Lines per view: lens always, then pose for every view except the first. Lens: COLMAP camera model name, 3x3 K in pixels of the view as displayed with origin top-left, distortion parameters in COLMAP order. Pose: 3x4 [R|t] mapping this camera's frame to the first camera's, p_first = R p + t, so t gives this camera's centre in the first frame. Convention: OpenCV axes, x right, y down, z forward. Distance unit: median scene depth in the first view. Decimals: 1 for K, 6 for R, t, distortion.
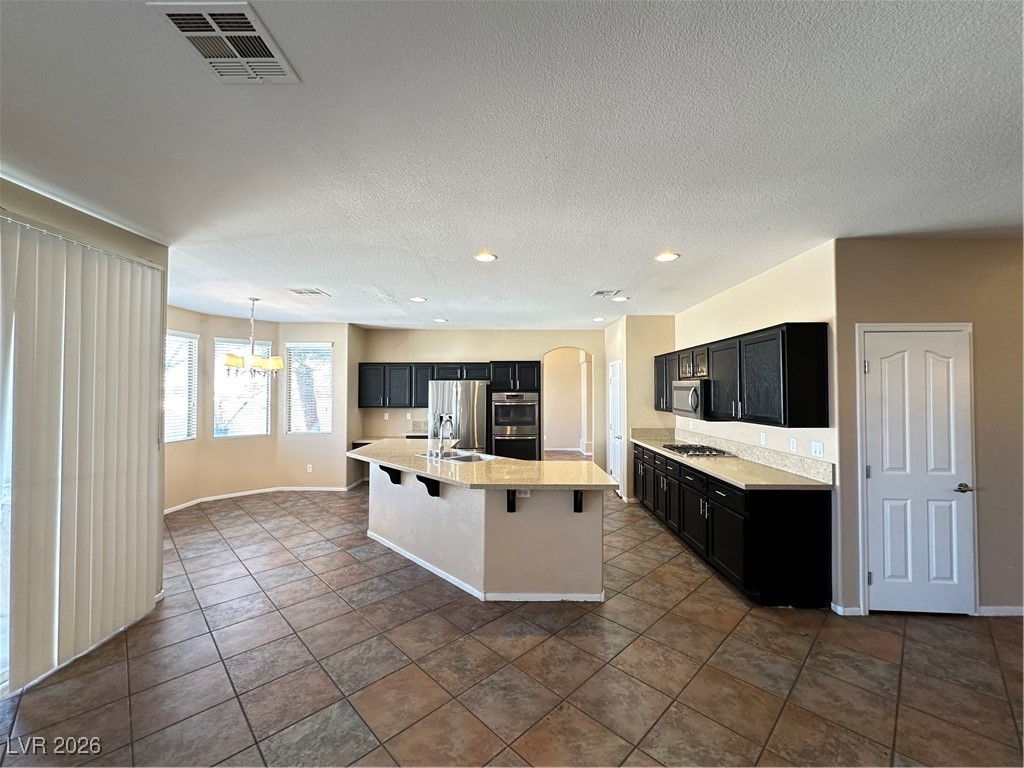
lens RADIAL K [[410.8, 0, 509.8], [0, 410.8, 383.1], [0, 0, 1]] dist [-0.000912, 0.000034]
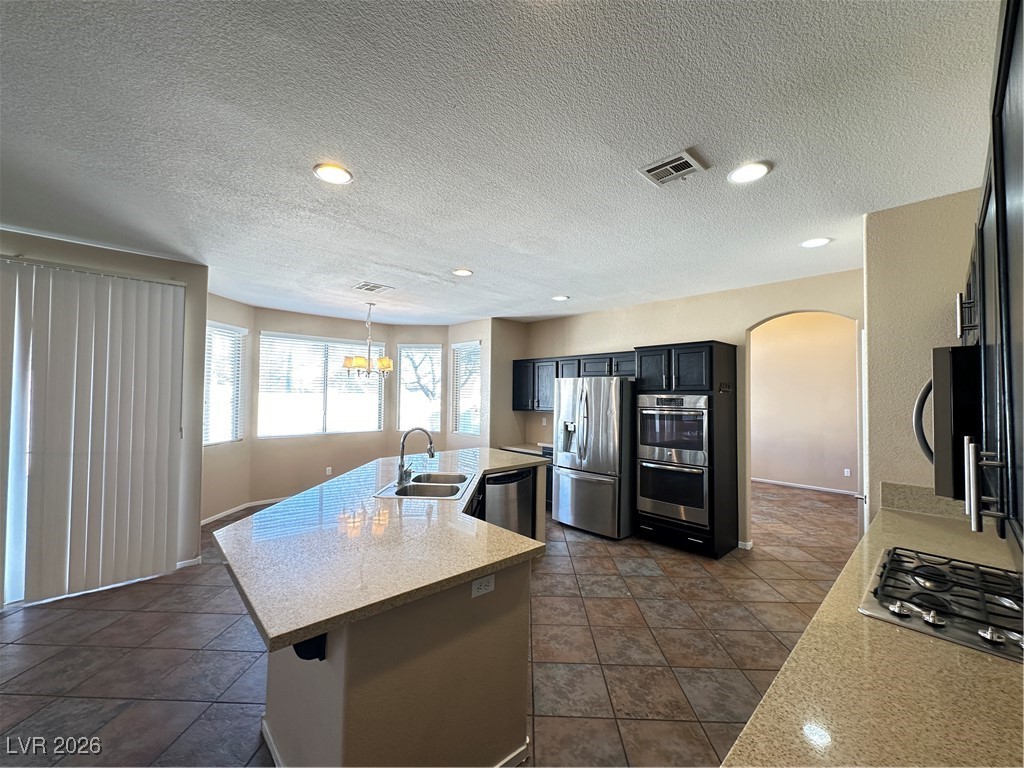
lens RADIAL K [[410.8, 0, 513.3], [0, 410.8, 384.0], [0, 0, 1]] dist [-0.000912, 0.000034]
pose [[0.690972, -0.010091, -0.722811, 0.402470], [0.005895, 0.999948, -0.008324, 0.014269], [0.722858, 0.001491, 0.690995, 0.530013]]
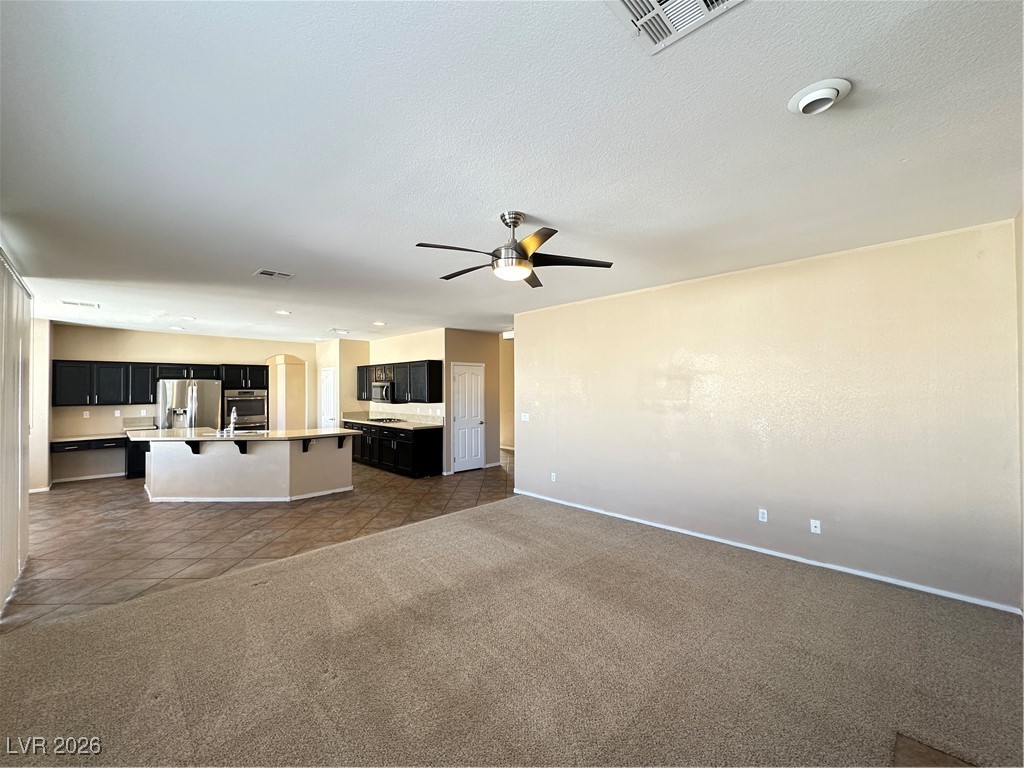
lens RADIAL K [[410.8, 0, 512.8], [0, 410.8, 389.3], [0, 0, 1]] dist [-0.000912, 0.000034]
pose [[0.695608, -0.003822, 0.718411, -0.435776], [-0.011307, 0.999804, 0.016267, -0.011161], [-0.718332, -0.019438, 0.695428, -0.632403]]
